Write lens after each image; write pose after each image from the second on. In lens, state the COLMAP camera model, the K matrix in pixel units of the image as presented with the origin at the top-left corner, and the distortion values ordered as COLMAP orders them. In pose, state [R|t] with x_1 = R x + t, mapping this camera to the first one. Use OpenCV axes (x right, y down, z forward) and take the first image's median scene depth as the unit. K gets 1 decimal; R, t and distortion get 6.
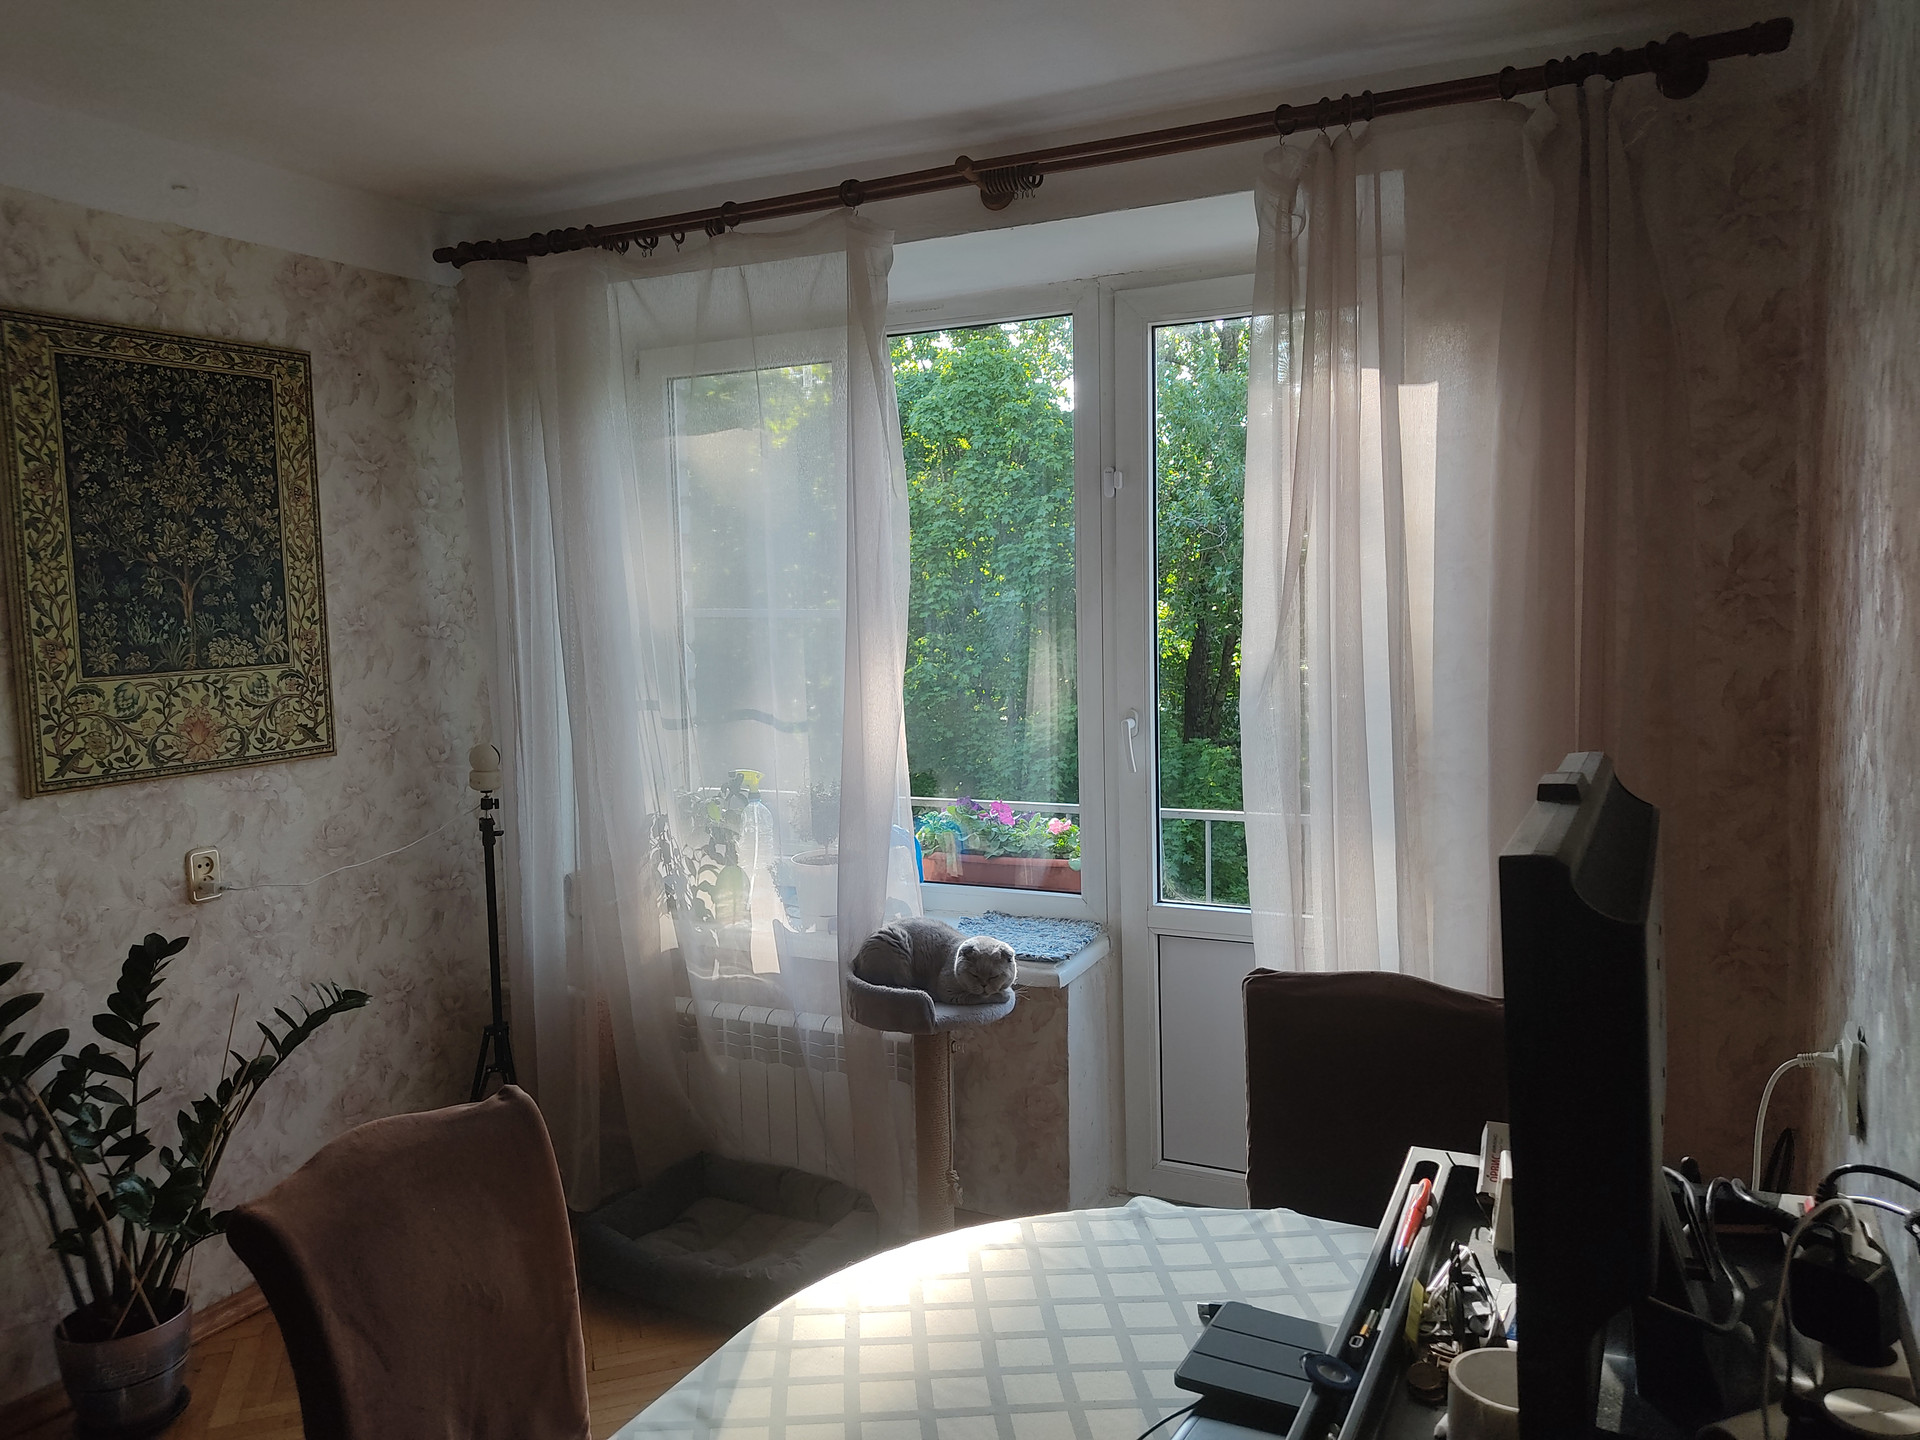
lens RADIAL K [[1447.8, 0, 961.7], [0, 1447.8, 718.3], [0, 0, 1]] dist [0.058479, -0.076347]
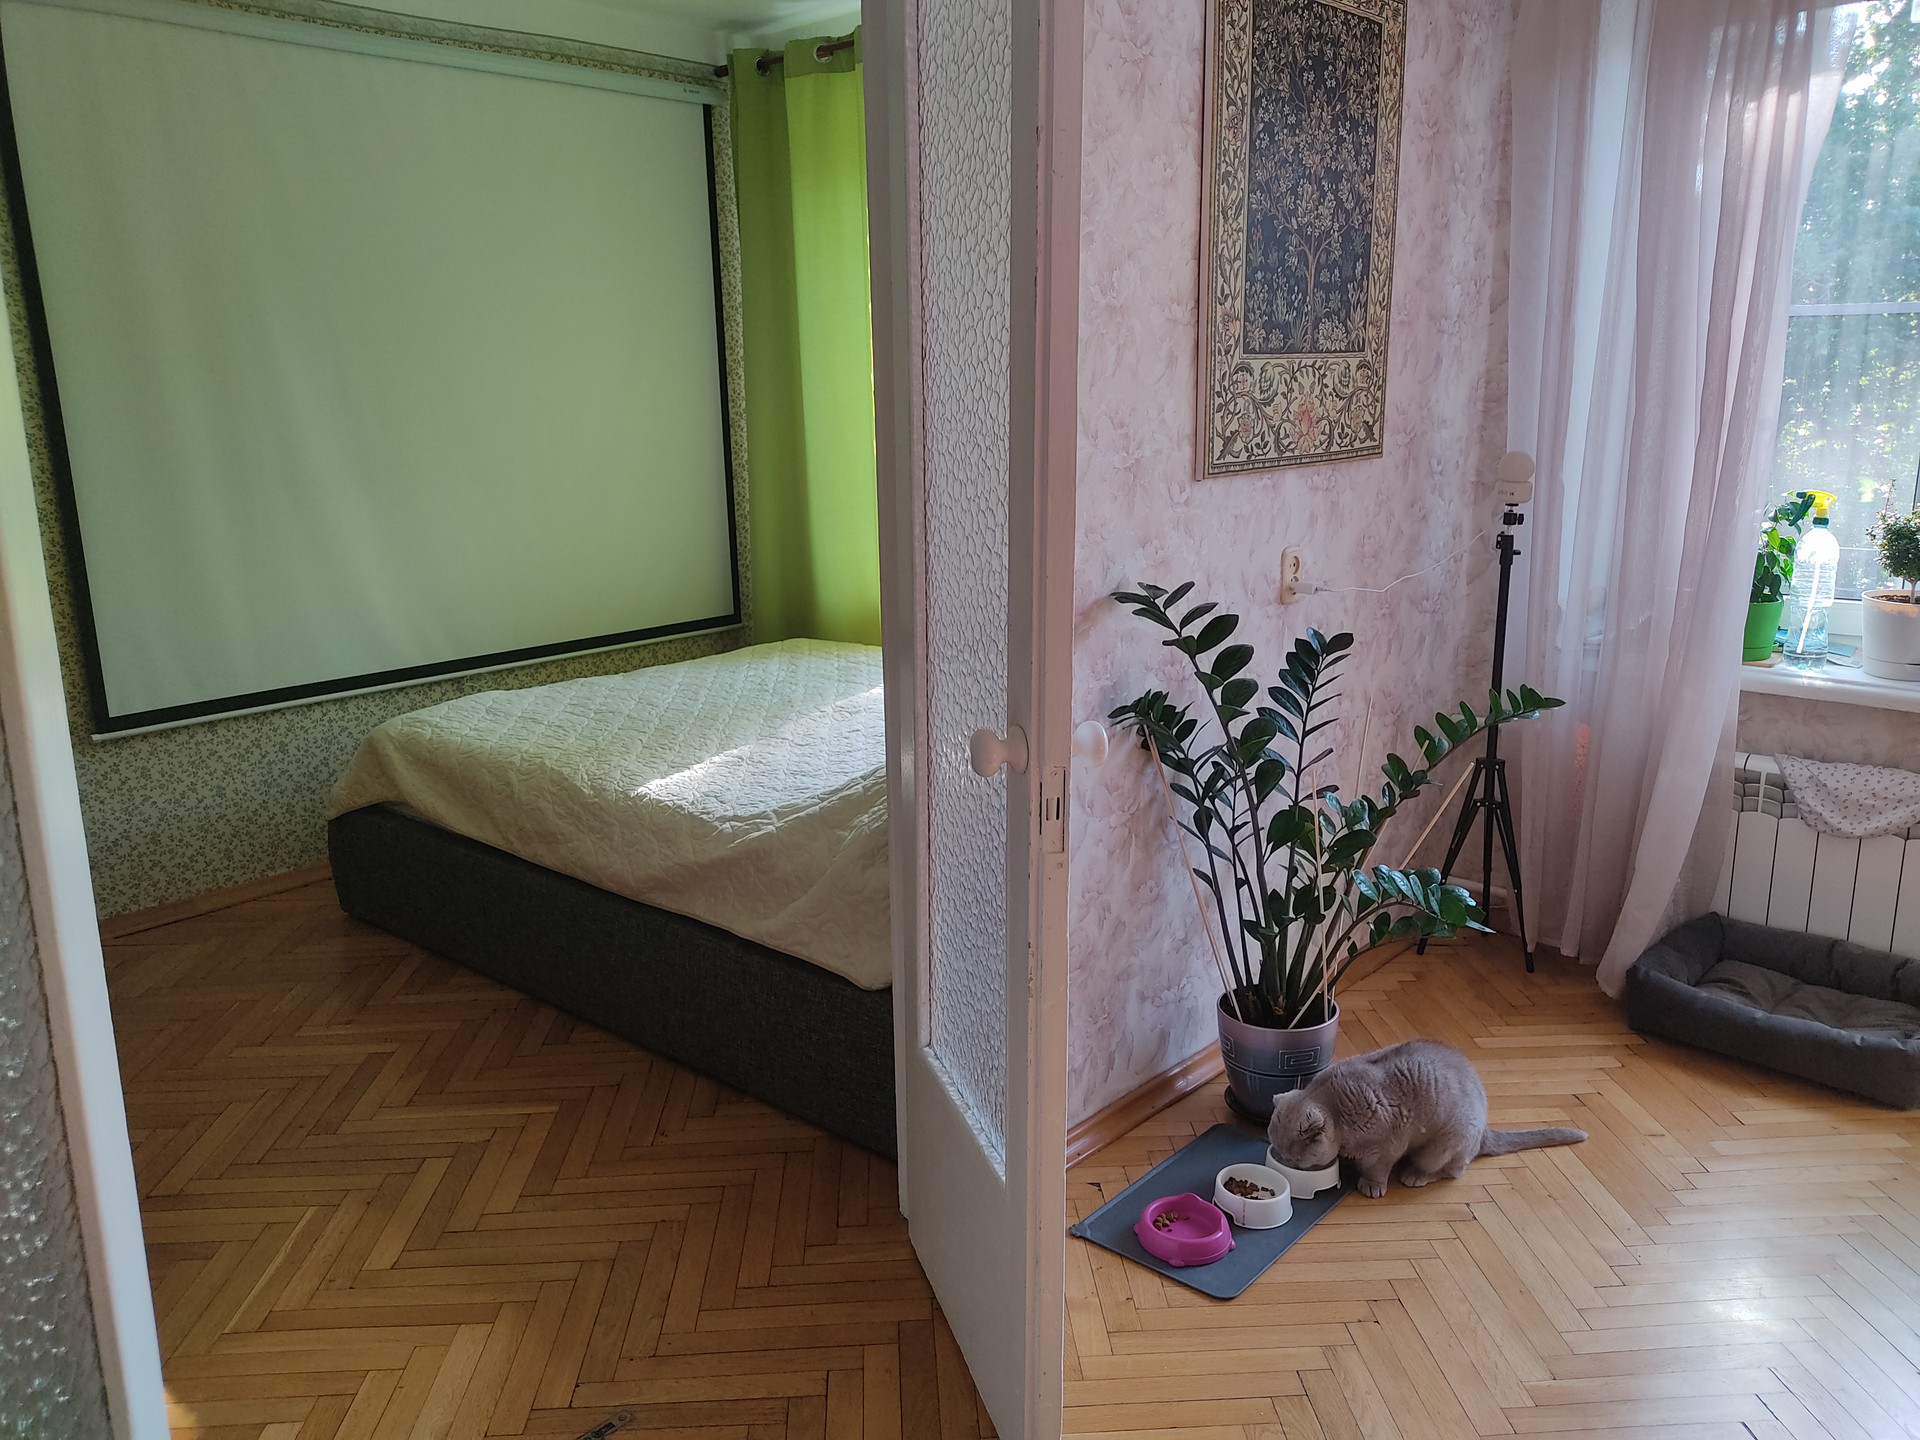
lens RADIAL K [[1447.8, 0, 962.8], [0, 1447.8, 726.1], [0, 0, 1]] dist [0.058479, -0.076347]
pose [[0.966349, 0.068841, -0.247850, -0.487793], [-0.030736, 0.987523, 0.154447, 0.064799], [0.255390, -0.141631, 0.956408, 0.022142]]
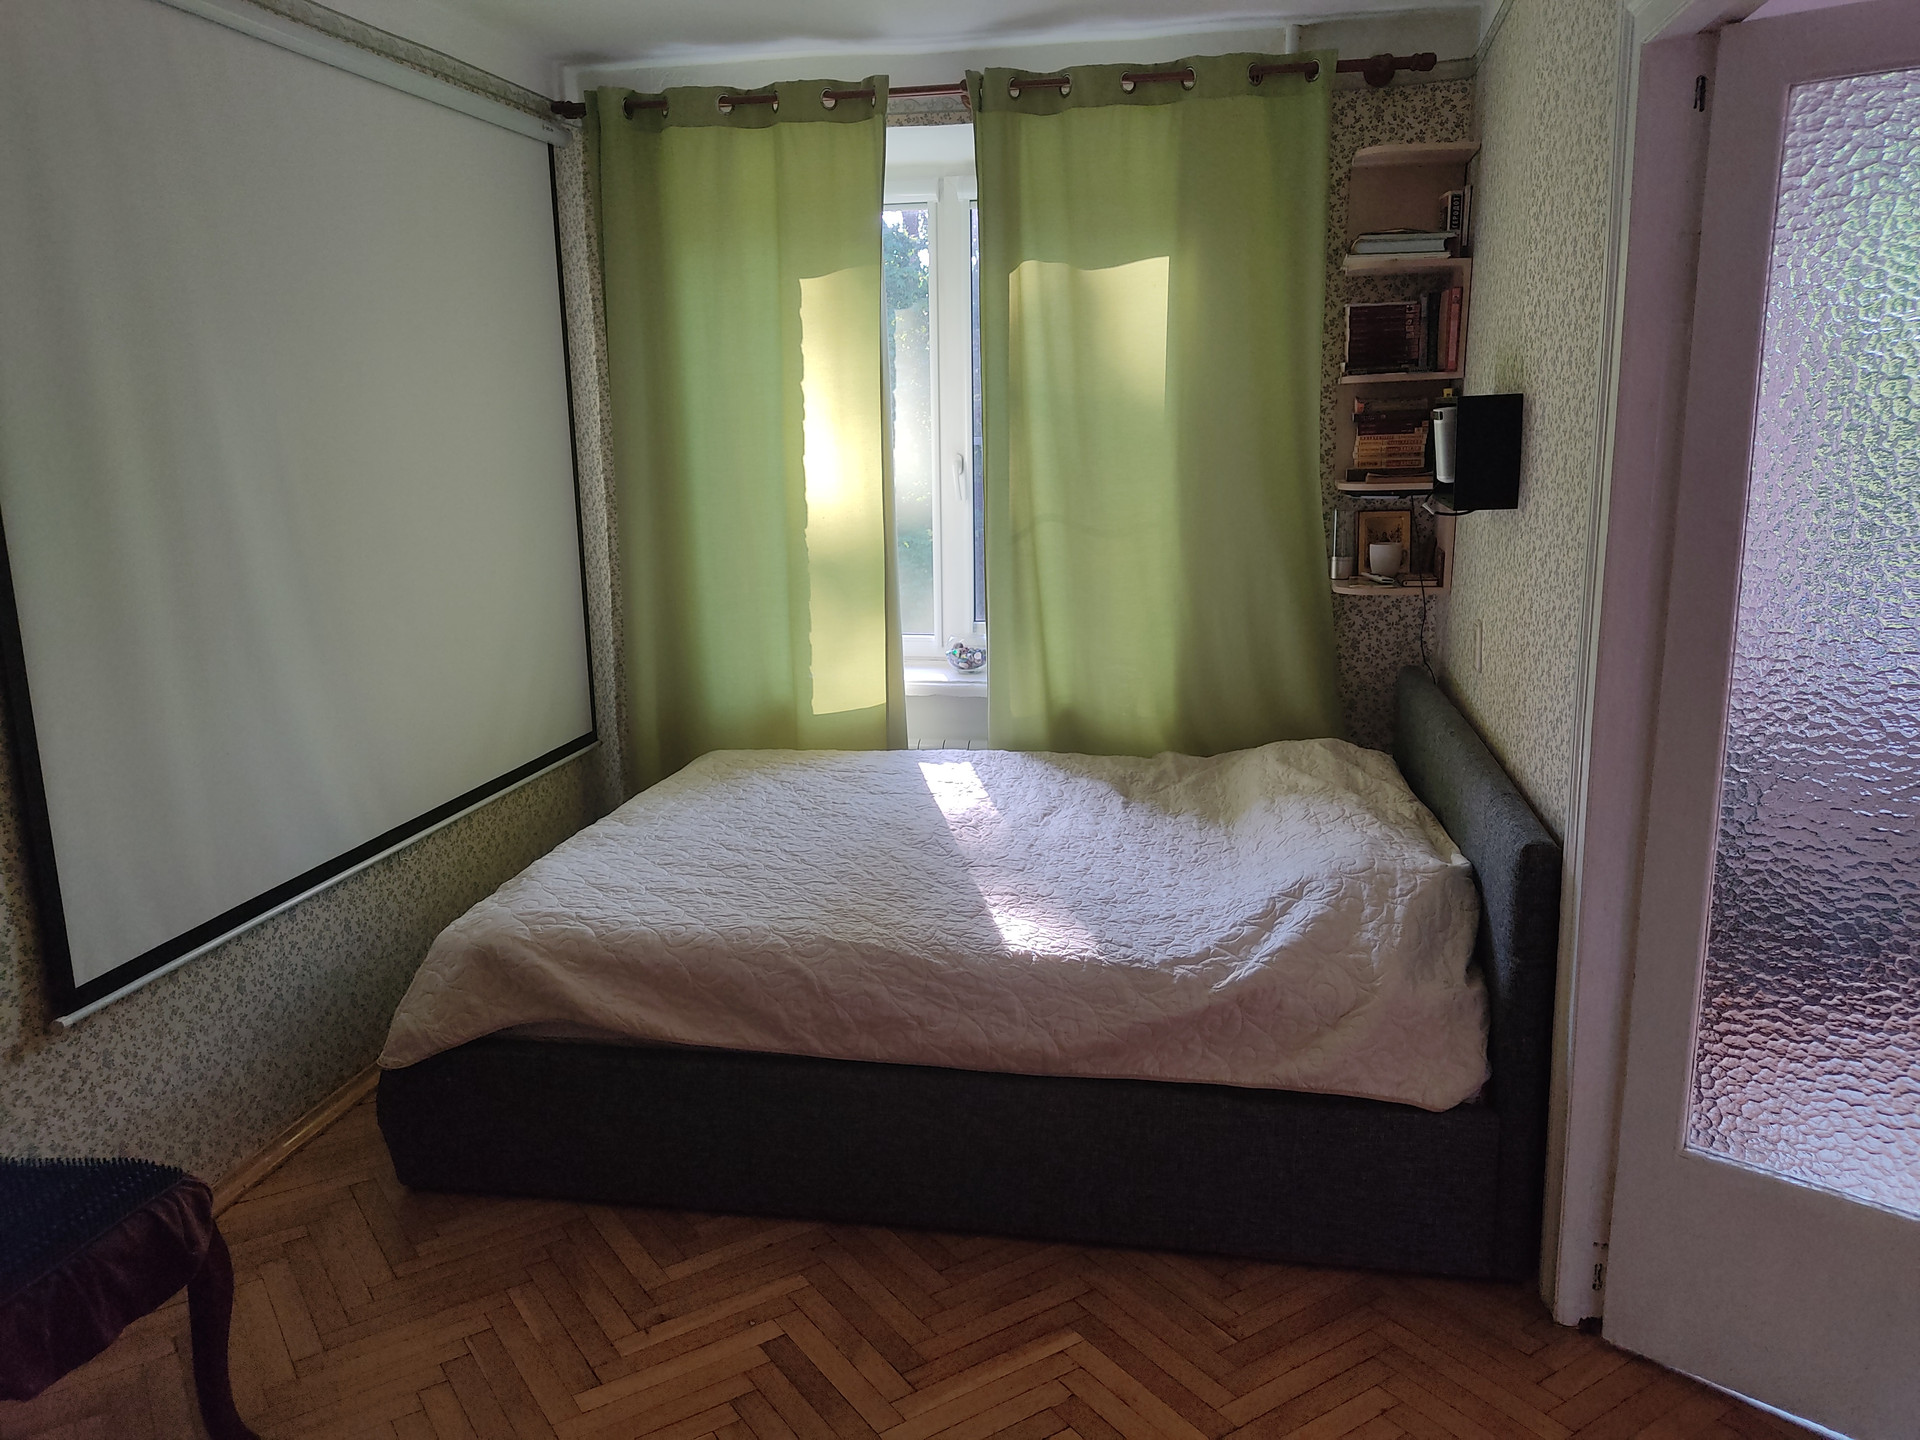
lens RADIAL K [[1447.8, 0, 952.7], [0, 1447.8, 724.3], [0, 0, 1]] dist [0.058479, -0.076347]
pose [[0.965248, -0.047233, 0.257032, -1.195238], [0.016949, 0.992775, 0.118788, 0.031503], [-0.260786, -0.110303, 0.959075, 0.103875]]
